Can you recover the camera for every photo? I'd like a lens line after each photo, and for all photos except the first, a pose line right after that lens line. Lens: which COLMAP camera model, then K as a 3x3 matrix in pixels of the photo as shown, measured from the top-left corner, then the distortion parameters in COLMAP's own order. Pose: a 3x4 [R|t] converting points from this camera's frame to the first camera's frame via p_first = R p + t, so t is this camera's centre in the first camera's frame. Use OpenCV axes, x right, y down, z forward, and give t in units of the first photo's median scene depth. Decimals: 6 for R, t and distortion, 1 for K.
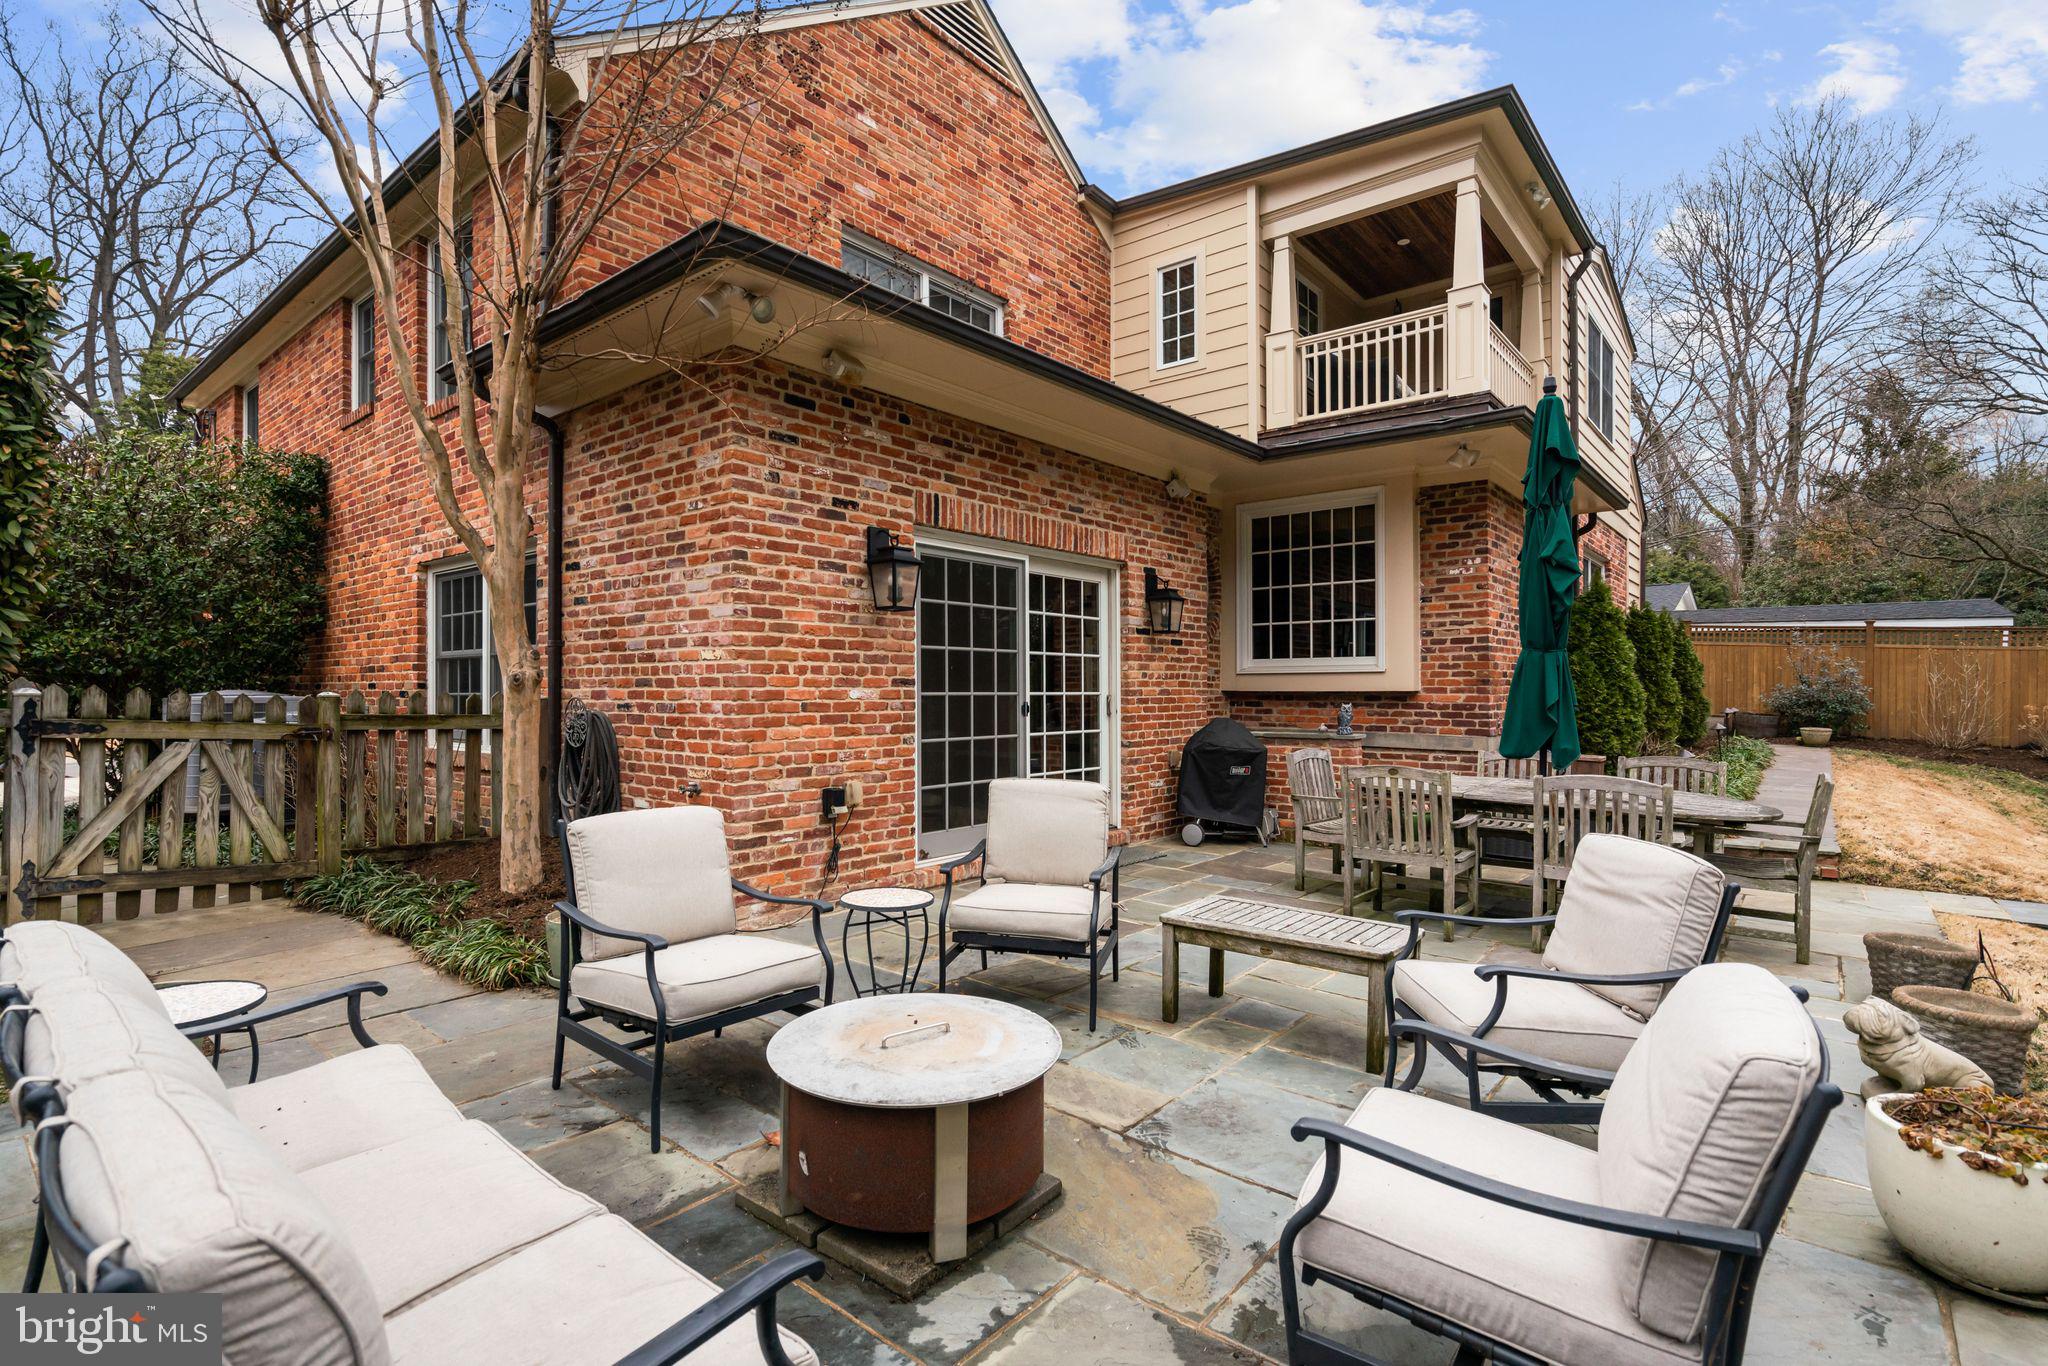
lens RADIAL K [[956.6, 0, 1007.8], [0, 956.6, 689.6], [0, 0, 1]] dist [-0.002264, 0.000026]
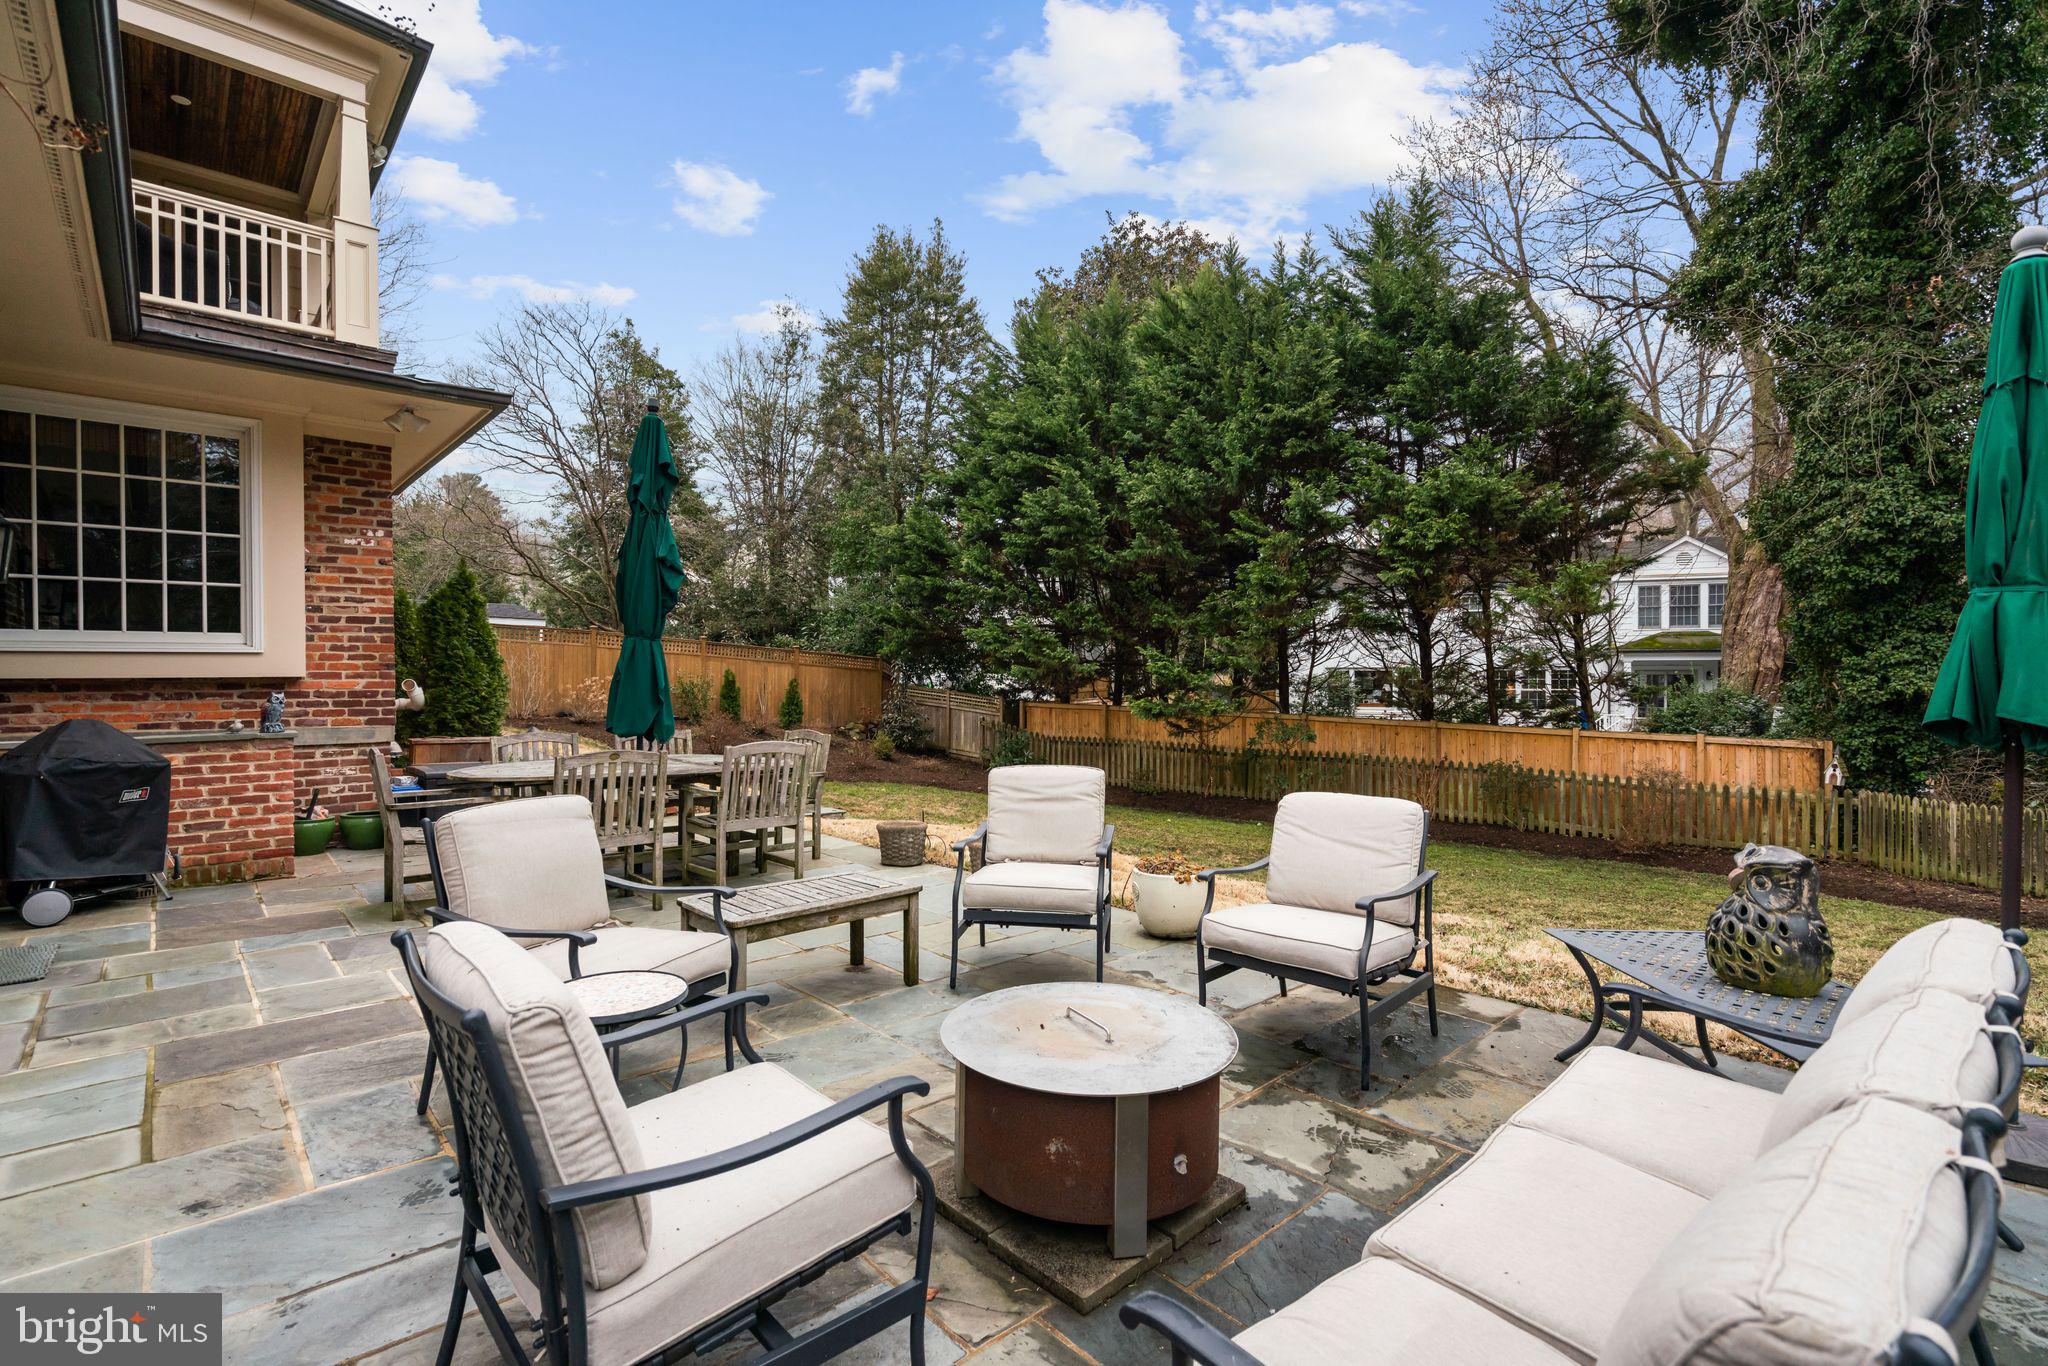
lens RADIAL K [[956.6, 0, 1006.9], [0, 956.6, 676.8], [0, 0, 1]] dist [-0.002264, 0.000026]
pose [[0.147592, -0.006163, 0.989029, -0.314683], [0.003498, 0.999978, 0.005710, -0.001017], [-0.989042, 0.002617, 0.147610, 0.269770]]
